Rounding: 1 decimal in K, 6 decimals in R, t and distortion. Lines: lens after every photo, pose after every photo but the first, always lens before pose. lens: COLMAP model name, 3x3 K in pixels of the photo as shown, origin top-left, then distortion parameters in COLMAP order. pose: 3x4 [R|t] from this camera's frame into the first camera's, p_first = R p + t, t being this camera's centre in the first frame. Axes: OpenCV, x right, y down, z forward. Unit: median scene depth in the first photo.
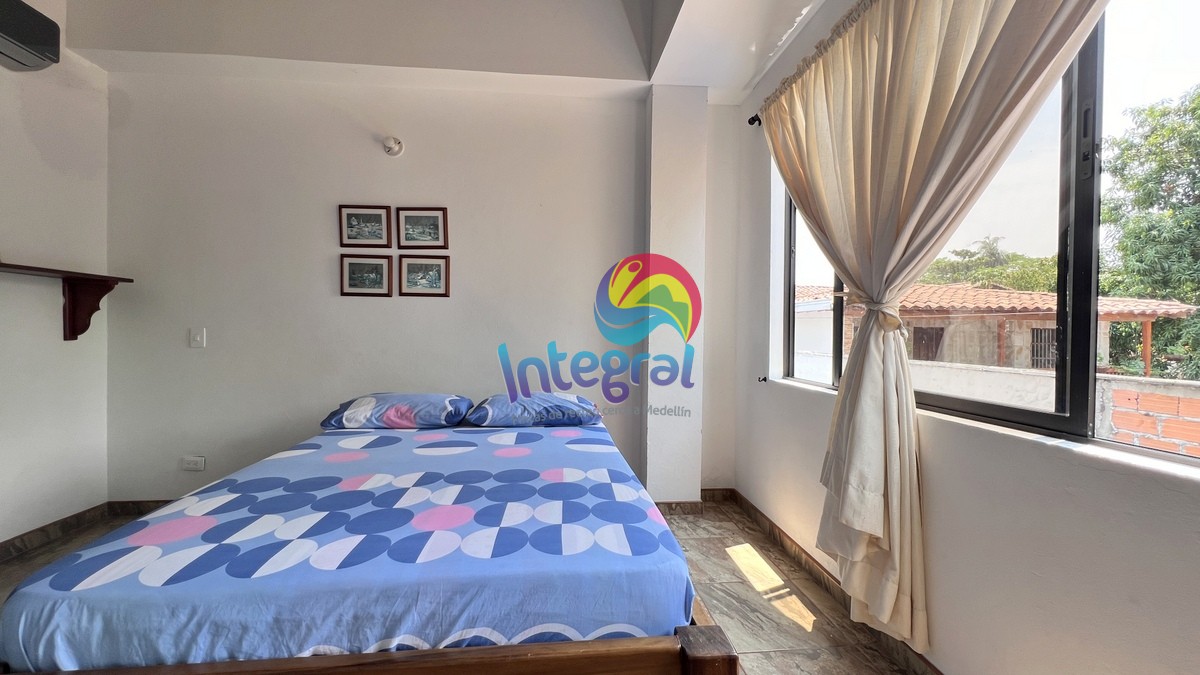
lens RADIAL K [[475.2, 0, 600.0], [0, 475.2, 337.5], [0, 0, 1]] dist [-0.015815, -0.000099]
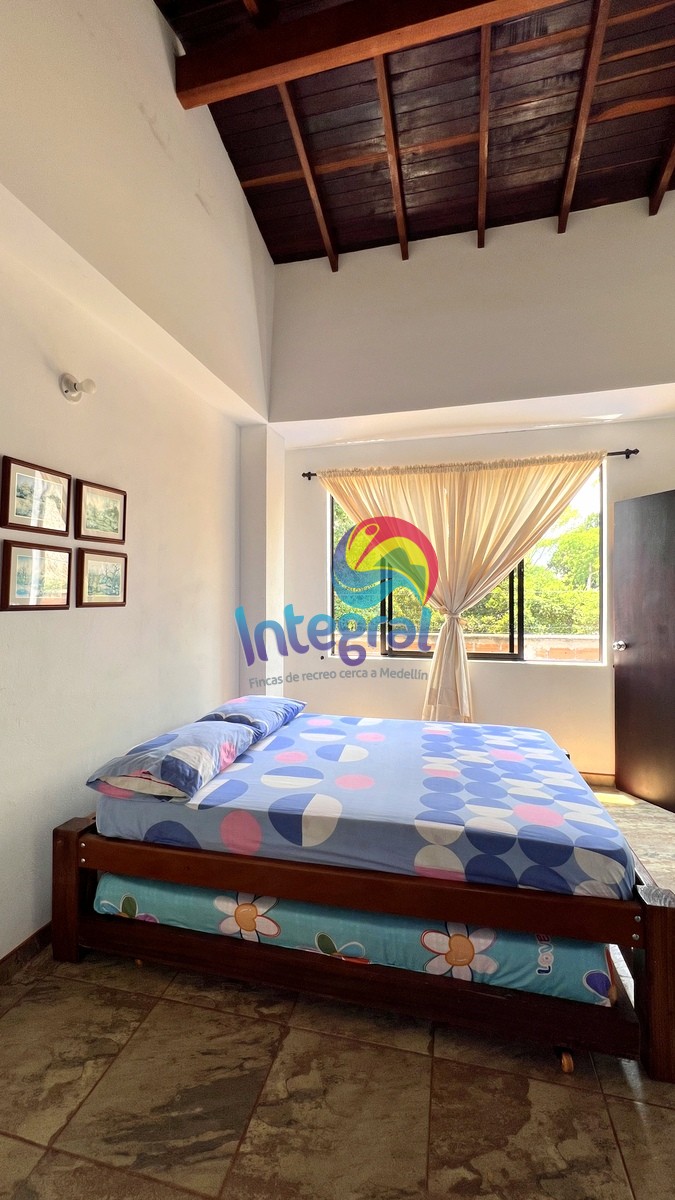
lens RADIAL K [[483.0, 0, 343.3], [0, 483.0, 595.0], [0, 0, 1]] dist [-0.002049, 0.000129]
pose [[0.345102, -0.008152, 0.938530, -1.813802], [0.022980, 0.999736, 0.000234, -0.186692], [-0.938284, 0.021486, 0.345198, 0.768684]]
